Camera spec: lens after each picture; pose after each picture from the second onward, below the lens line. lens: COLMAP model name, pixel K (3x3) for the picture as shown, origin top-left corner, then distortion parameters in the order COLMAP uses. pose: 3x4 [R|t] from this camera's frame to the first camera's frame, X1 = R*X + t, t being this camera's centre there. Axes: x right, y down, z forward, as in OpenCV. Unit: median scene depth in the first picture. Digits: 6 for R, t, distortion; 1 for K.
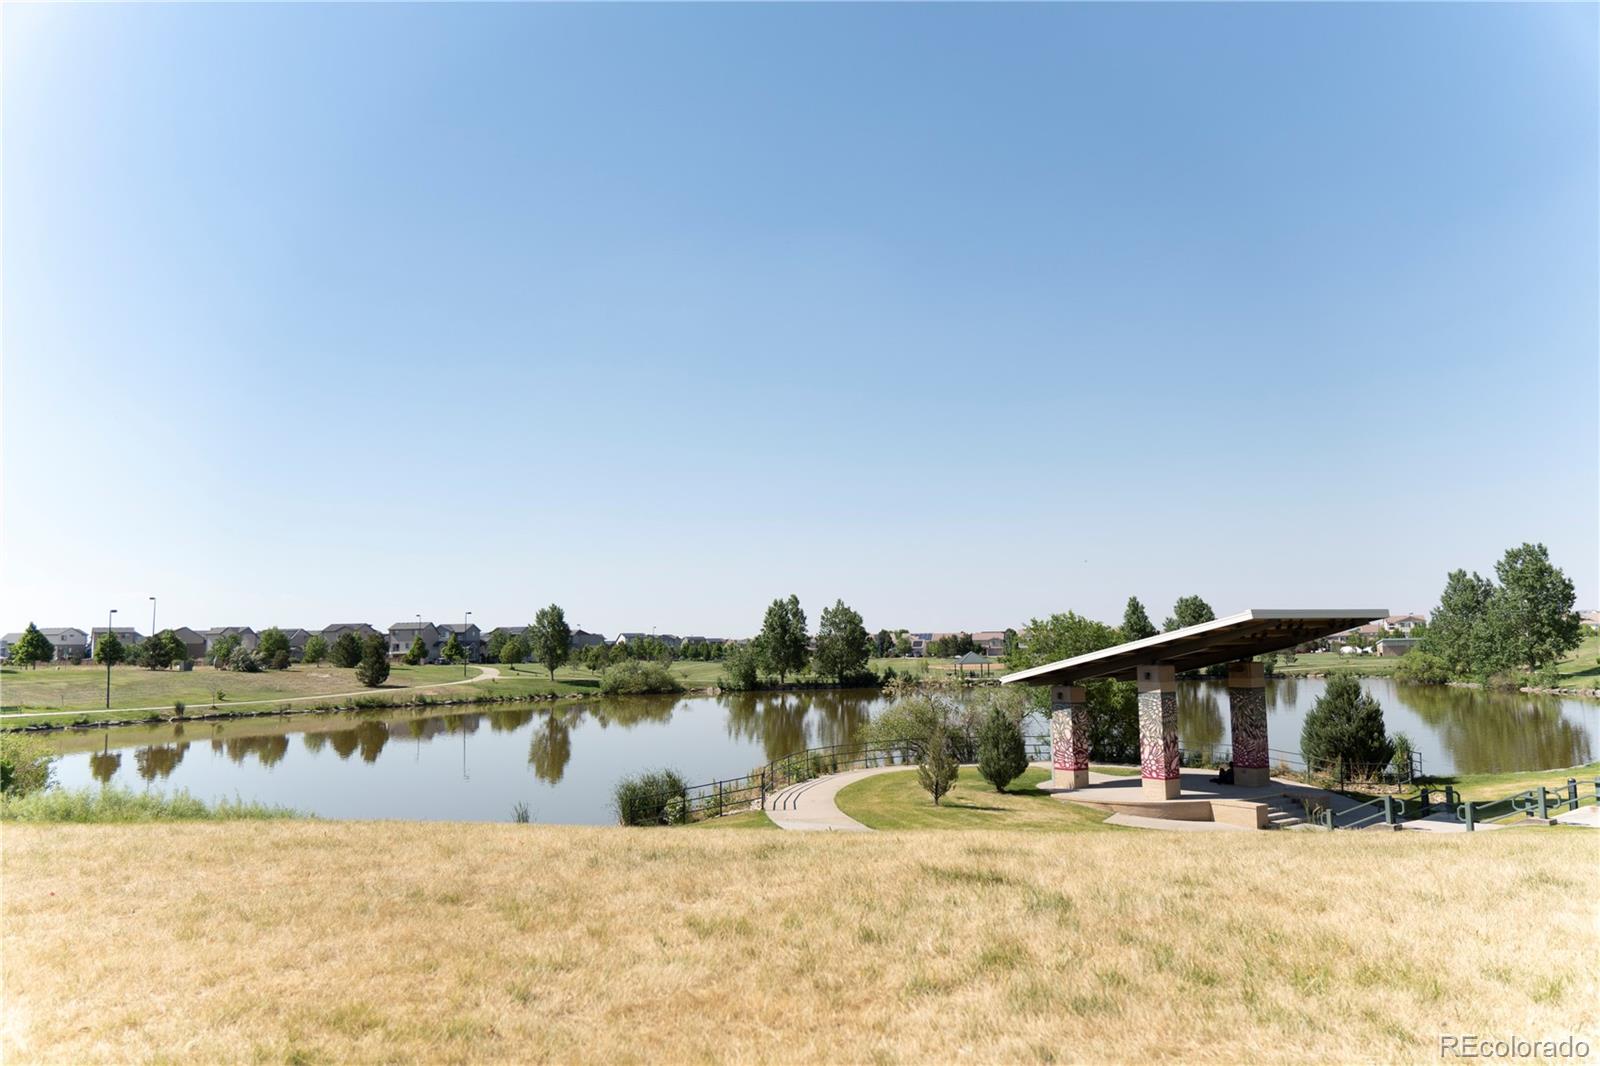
lens RADIAL K [[1154.6, 0, 800.1], [0, 1154.6, 532.7], [0, 0, 1]] dist [-0.018175, 0.010303]
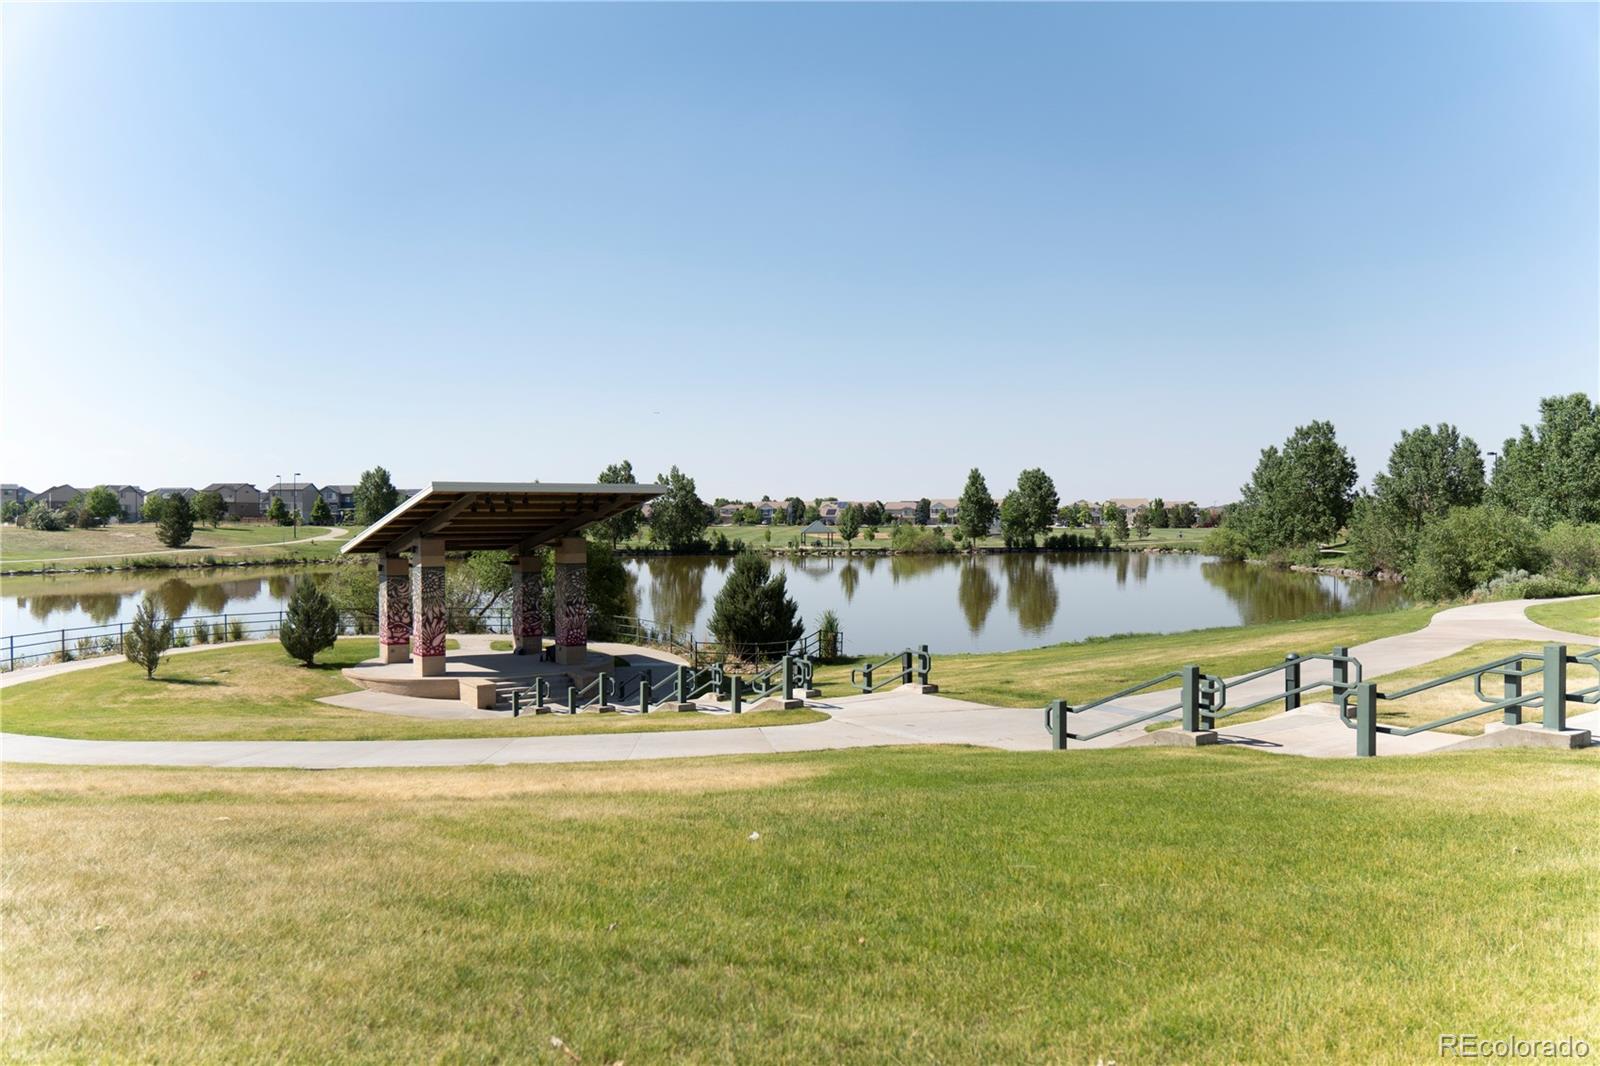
lens RADIAL K [[1154.6, 0, 800.1], [0, 1154.6, 532.9], [0, 0, 1]] dist [-0.018175, 0.010303]
pose [[0.999784, 0.015433, 0.013891, 0.145584], [-0.016933, 0.993181, 0.115345, -0.001359], [-0.012016, -0.115555, 0.993228, 0.010934]]
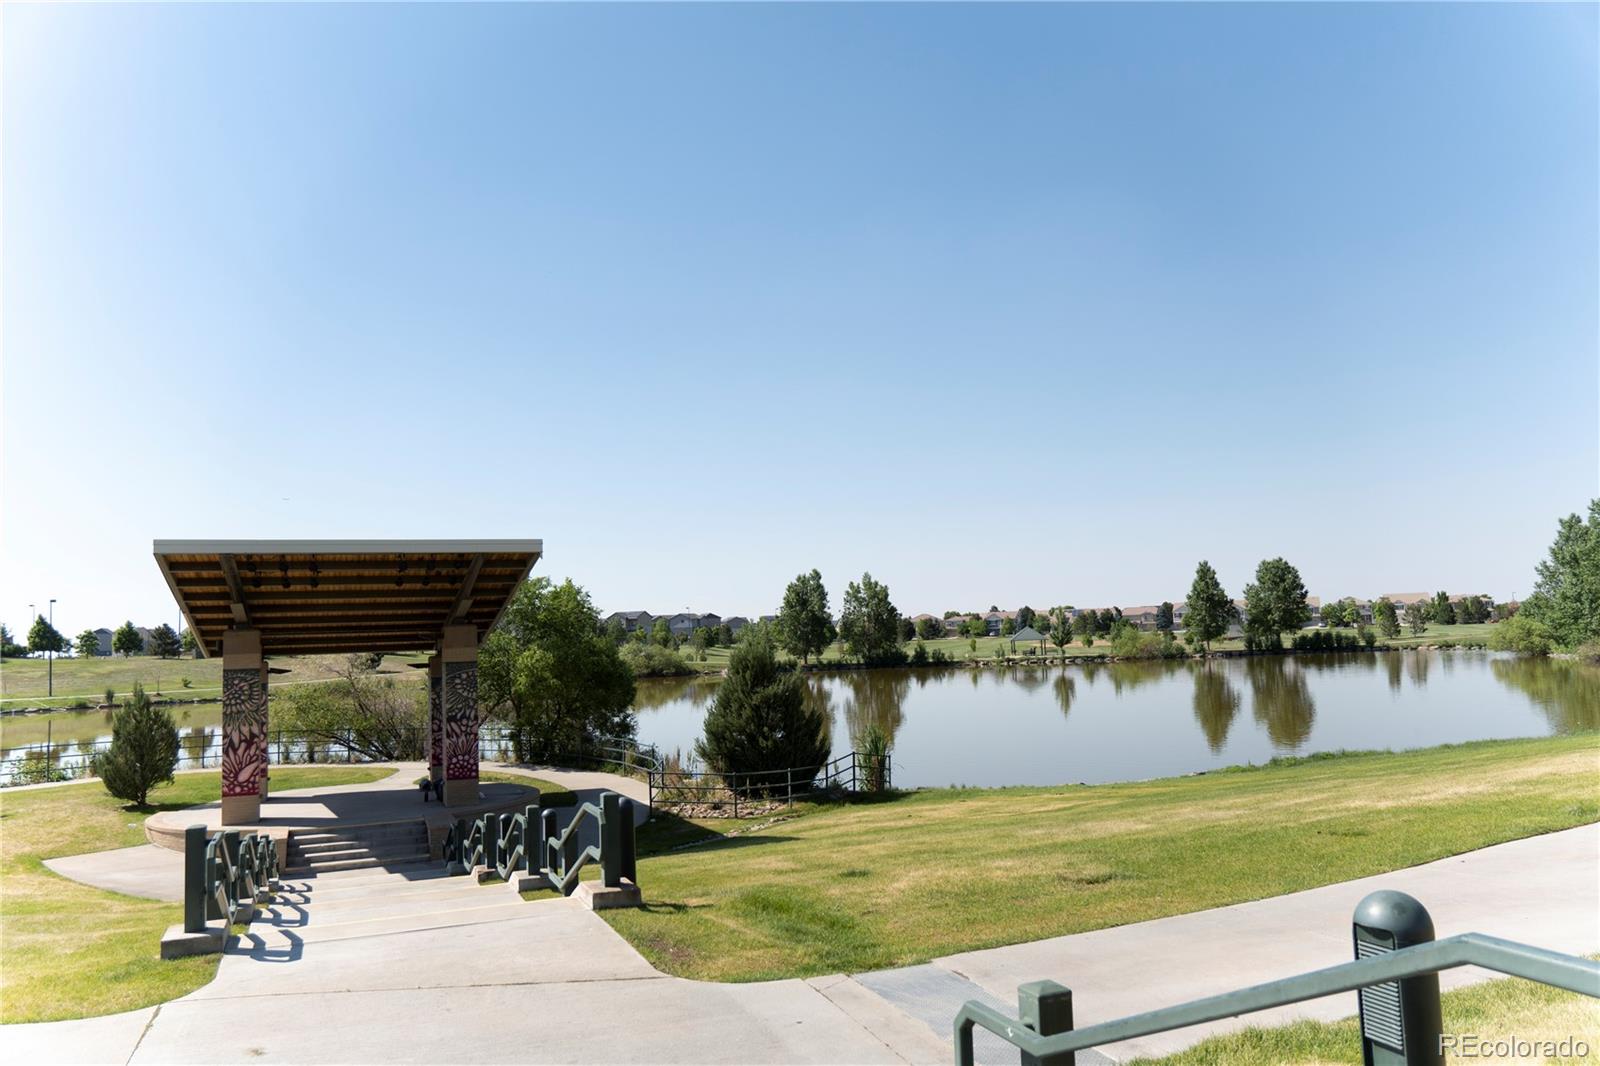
lens RADIAL K [[1154.6, 0, 800.1], [0, 1154.6, 534.2], [0, 0, 1]] dist [-0.018175, 0.010303]
pose [[0.979900, -0.033673, -0.196625, 0.186552], [0.036907, 0.999237, 0.012802, 0.014625], [0.196044, -0.019801, 0.980395, 0.093907]]
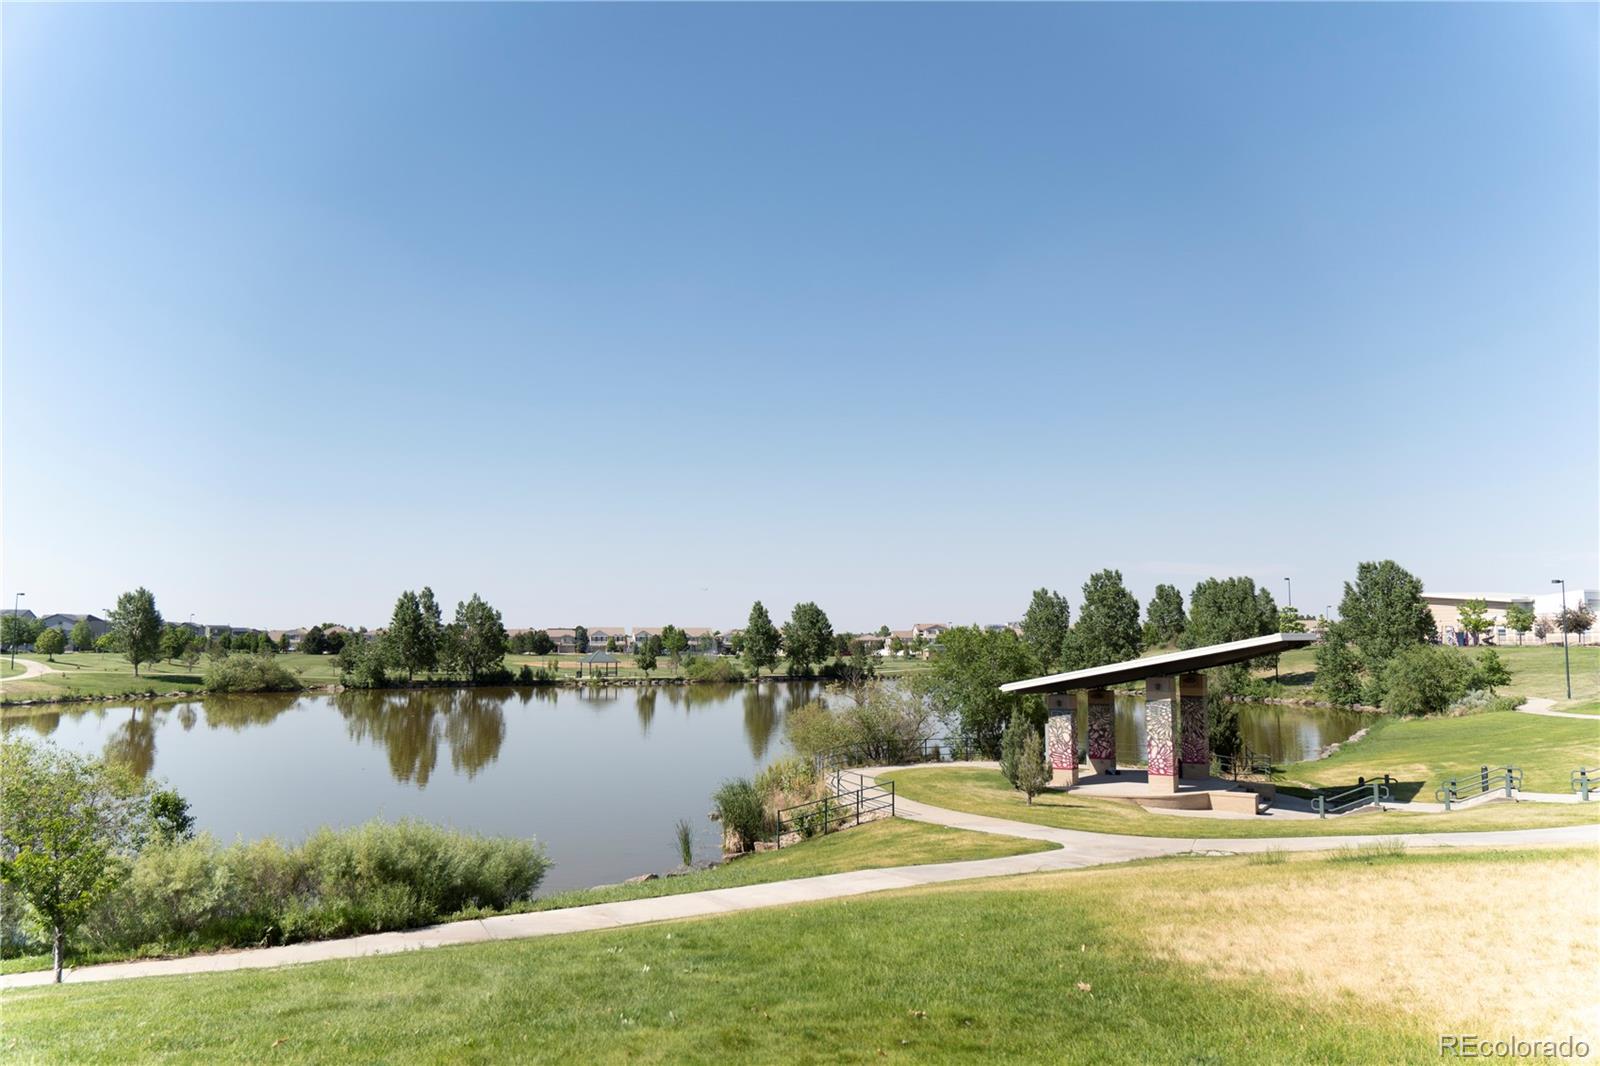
lens RADIAL K [[1154.6, 0, 795.6], [0, 1154.6, 542.2], [0, 0, 1]] dist [-0.018175, 0.010303]
pose [[0.915661, 0.053303, 0.398401, -0.119980], [-0.057937, 0.998320, -0.000409, 0.000242], [-0.397753, -0.022707, 0.917211, 0.020483]]
